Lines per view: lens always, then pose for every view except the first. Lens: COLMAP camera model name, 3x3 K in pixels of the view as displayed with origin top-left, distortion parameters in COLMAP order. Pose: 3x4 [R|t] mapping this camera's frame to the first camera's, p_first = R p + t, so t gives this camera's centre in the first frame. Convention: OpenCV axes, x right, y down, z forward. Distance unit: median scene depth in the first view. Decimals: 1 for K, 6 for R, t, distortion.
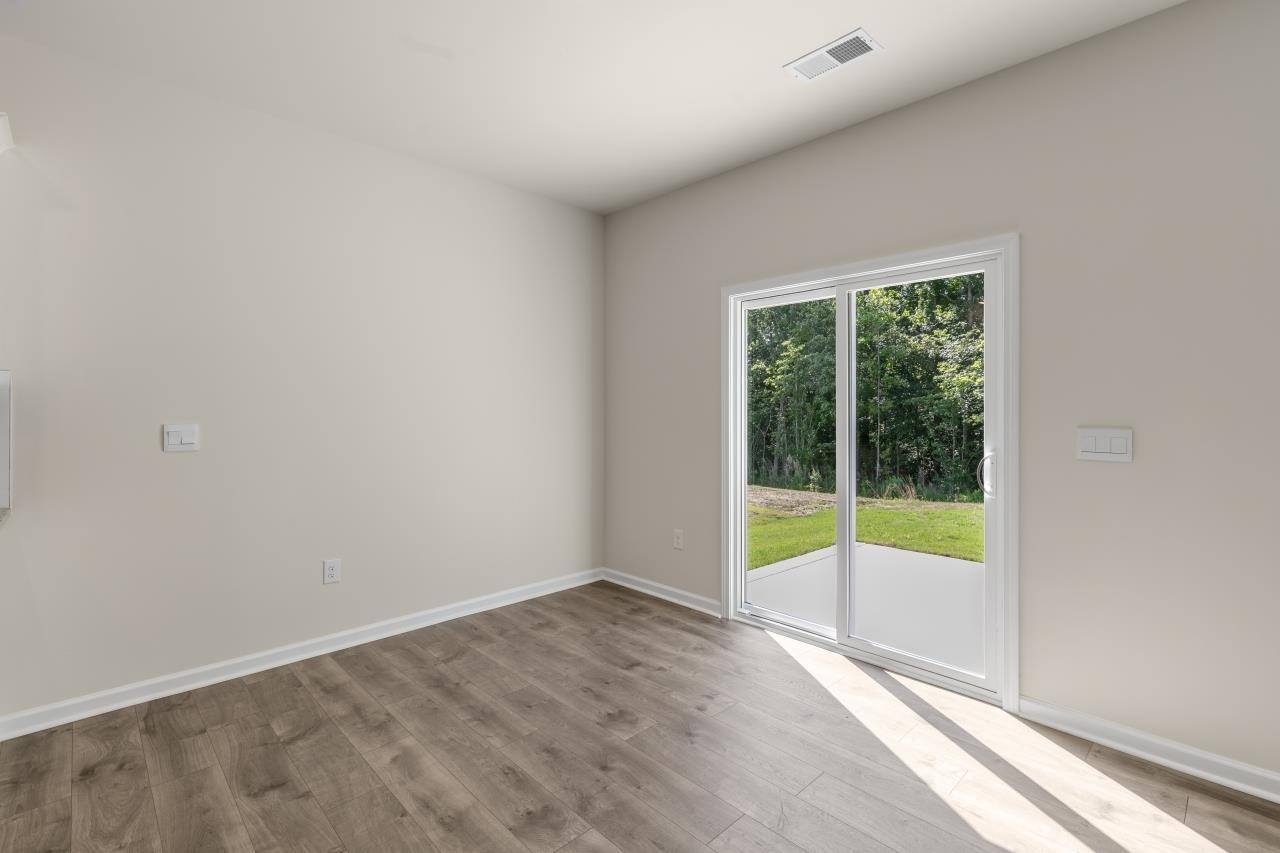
lens RADIAL K [[582.7, 0, 642.8], [0, 582.7, 408.5], [0, 0, 1]] dist [0.008195, -0.000450]
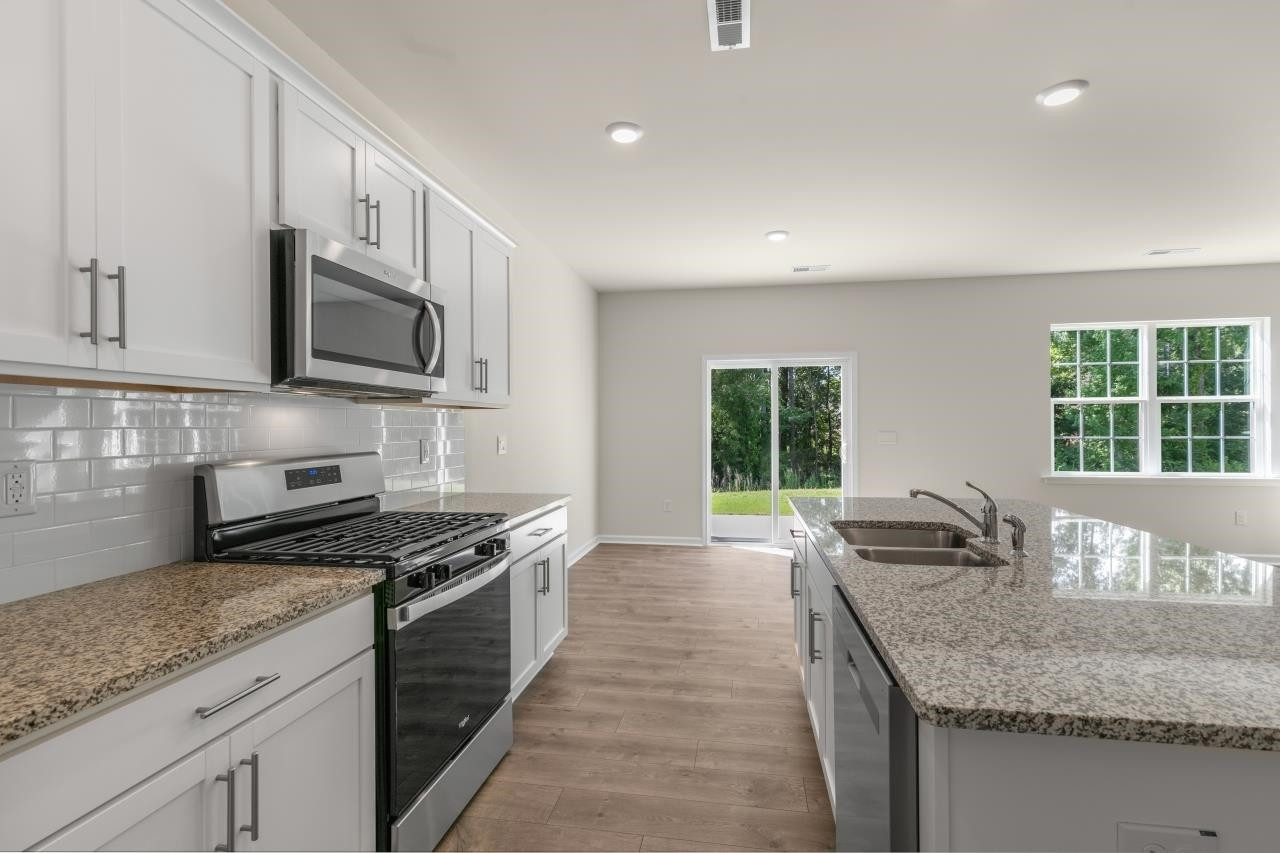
lens RADIAL K [[574.7, 0, 645.8], [0, 574.7, 425.2], [0, 0, 1]] dist [0.000732, -0.000060]
pose [[0.810653, -0.000887, 0.585526, -1.478424], [0.002064, 0.999997, -0.001343, 0.003107], [-0.585523, 0.002297, 0.810652, -0.416245]]
